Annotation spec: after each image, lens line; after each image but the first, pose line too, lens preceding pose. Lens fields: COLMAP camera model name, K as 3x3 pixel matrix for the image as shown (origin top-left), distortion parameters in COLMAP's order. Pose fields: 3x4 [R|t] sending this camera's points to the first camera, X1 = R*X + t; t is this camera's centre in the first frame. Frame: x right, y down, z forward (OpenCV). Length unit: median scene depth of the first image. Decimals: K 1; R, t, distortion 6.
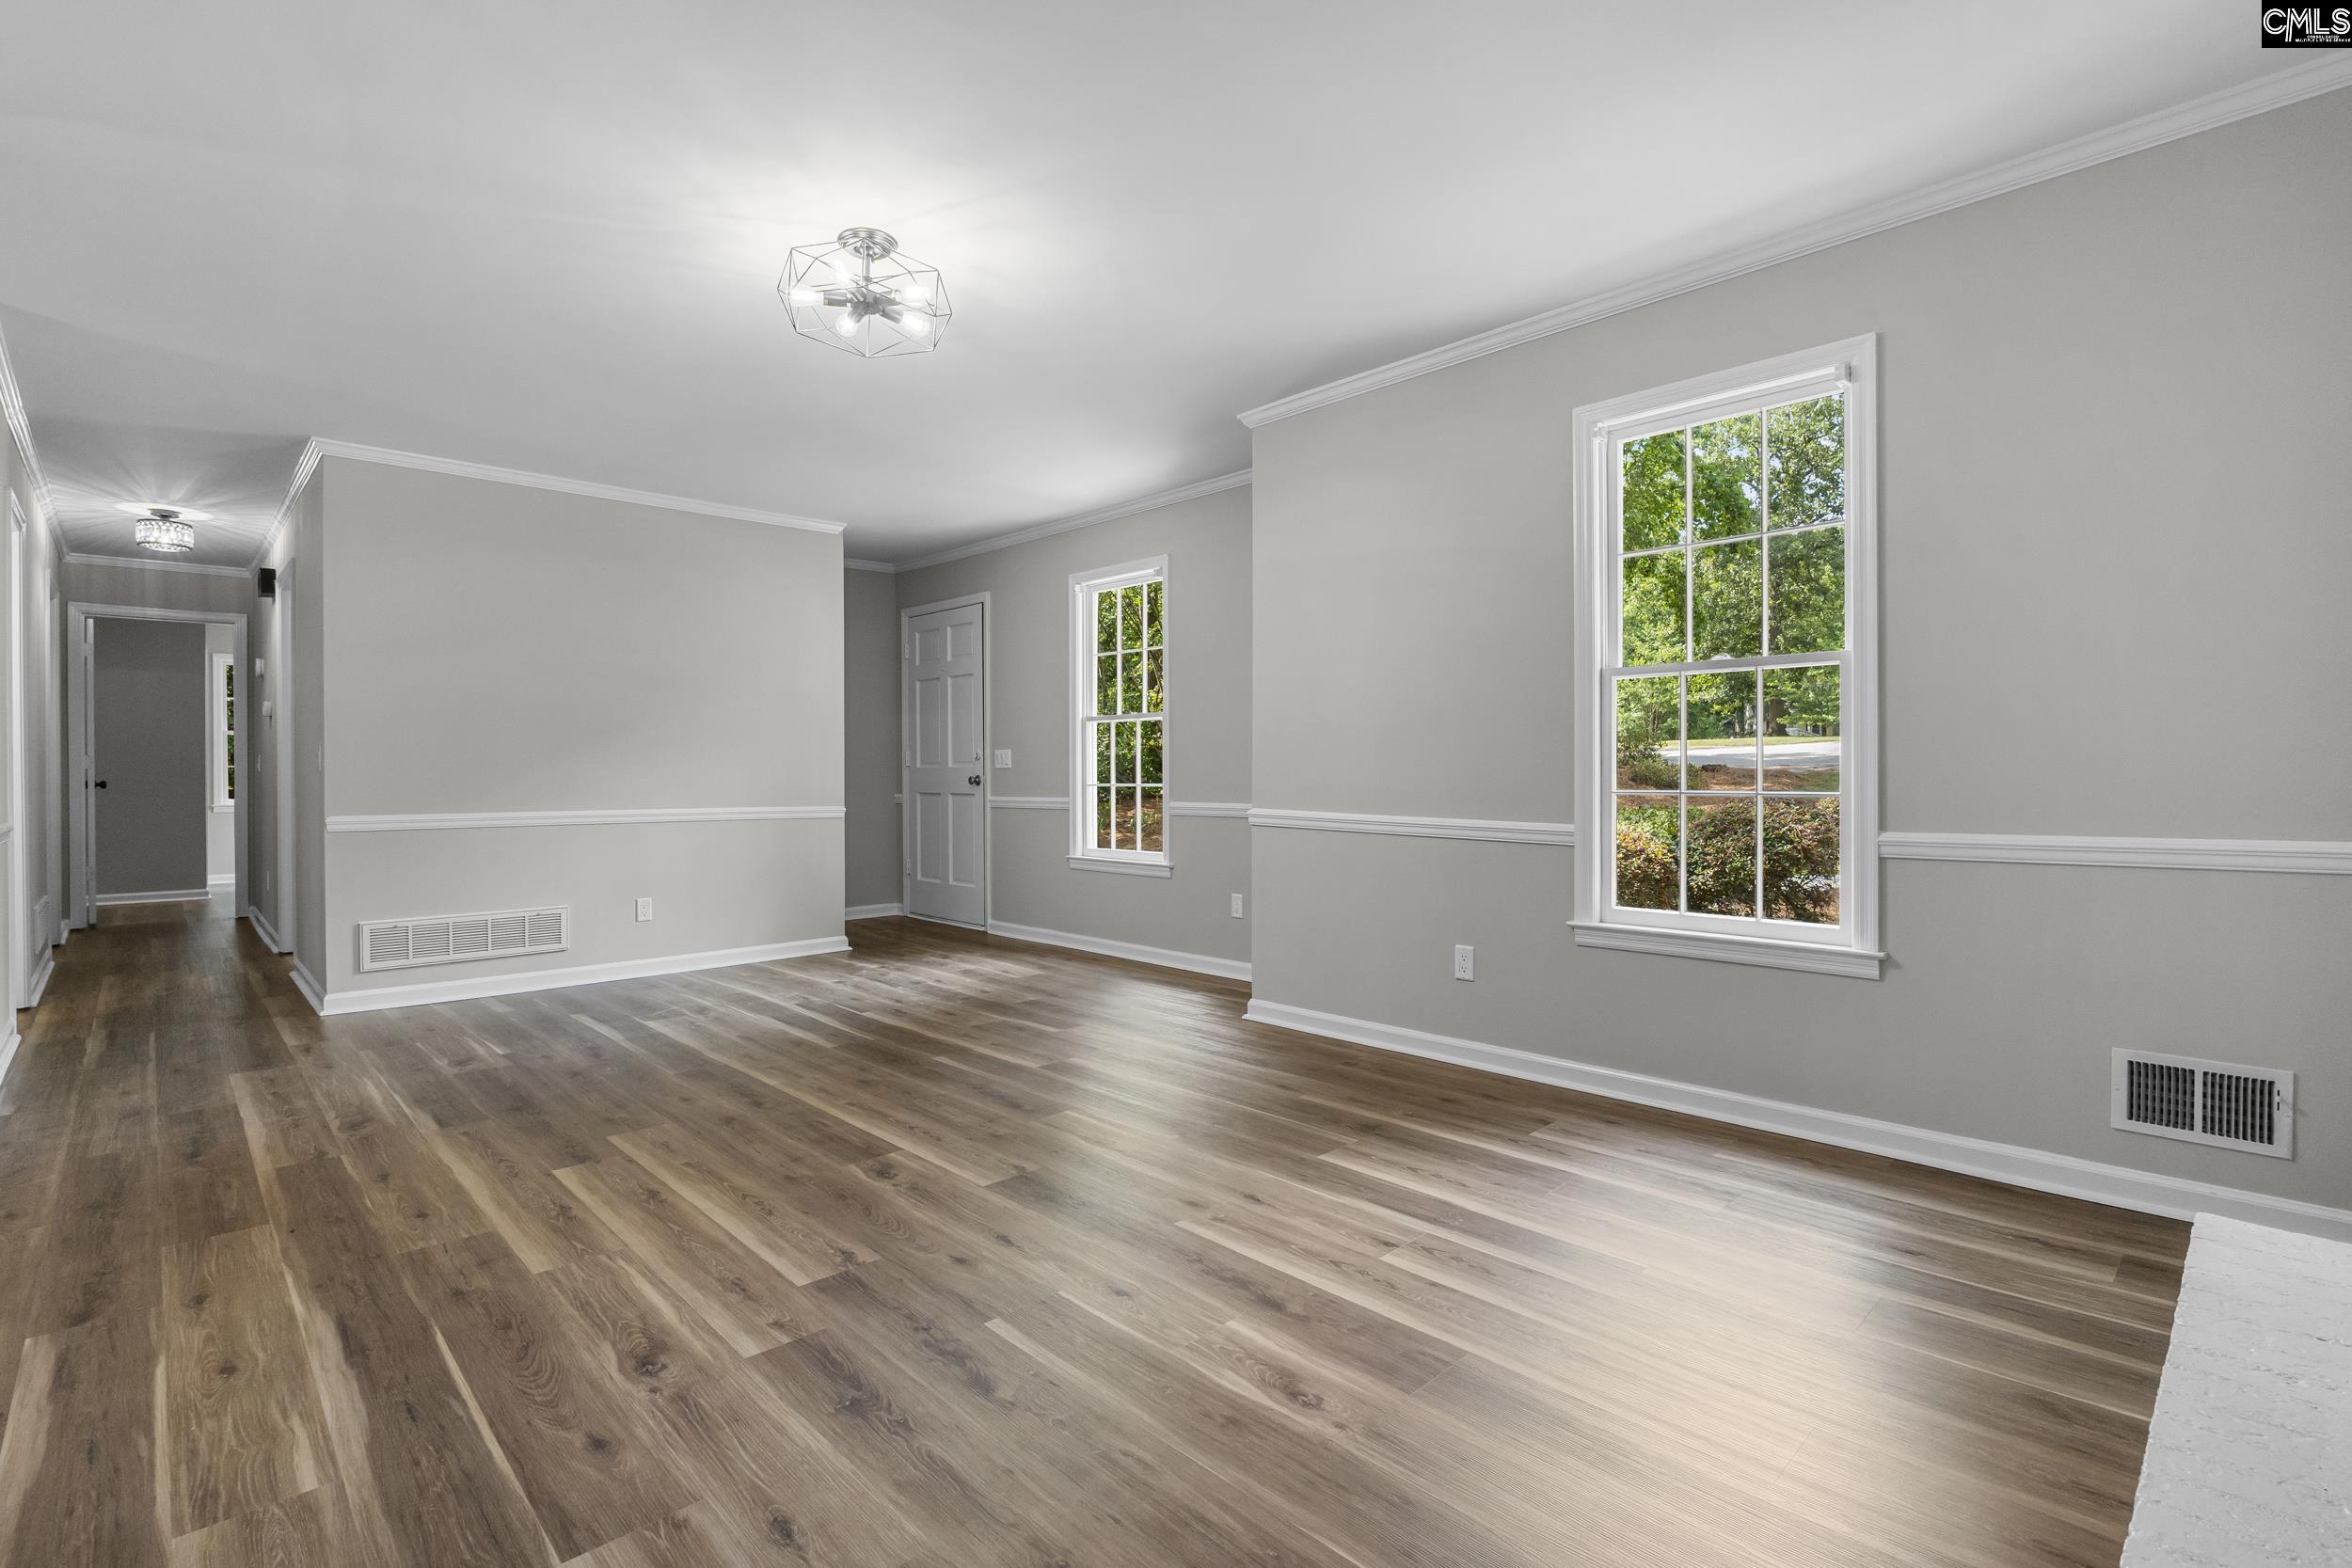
lens RADIAL K [[1070.5, 0, 1192.9], [0, 1070.5, 769.9], [0, 0, 1]] dist [0.000270, 0.000255]
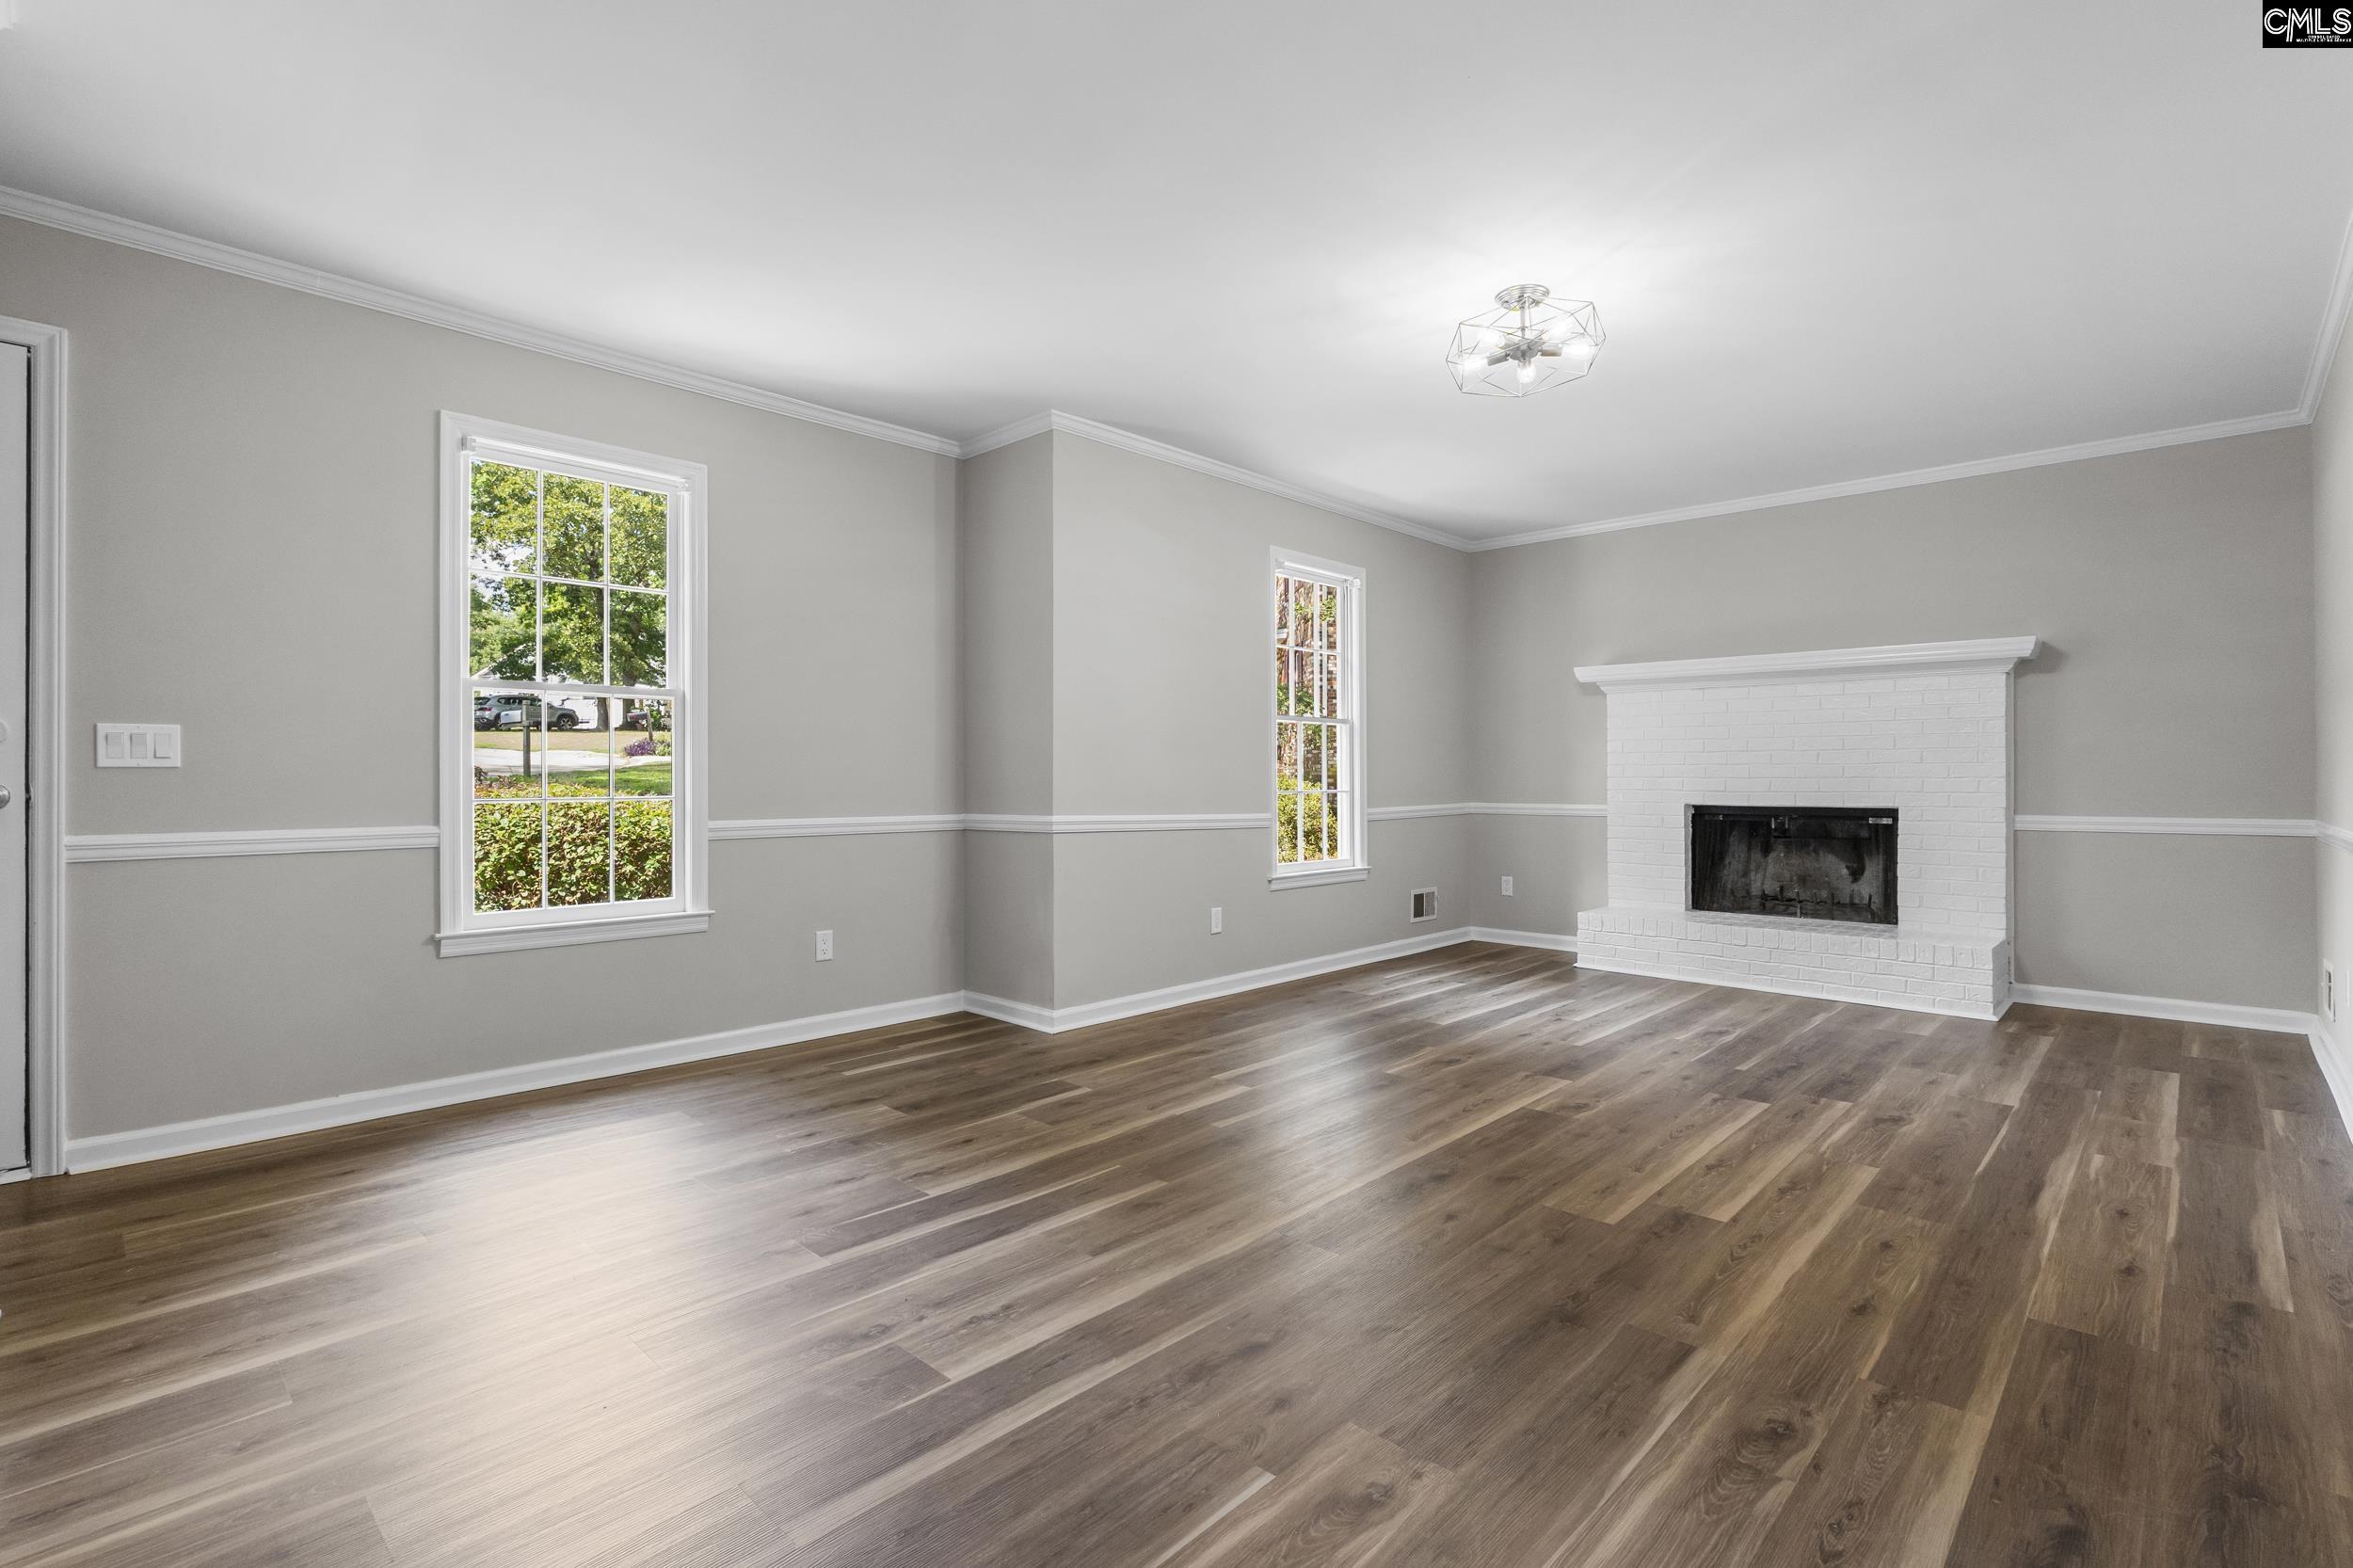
lens RADIAL K [[1040.1, 0, 1182.7], [0, 1040.1, 772.2], [0, 0, 1]] dist [0.000113, -0.000461]
pose [[-0.020257, 0.013228, 0.999707, -1.593910], [-0.000333, 0.999912, -0.013238, 0.014875], [-0.999795, -0.000601, -0.020251, 1.606202]]
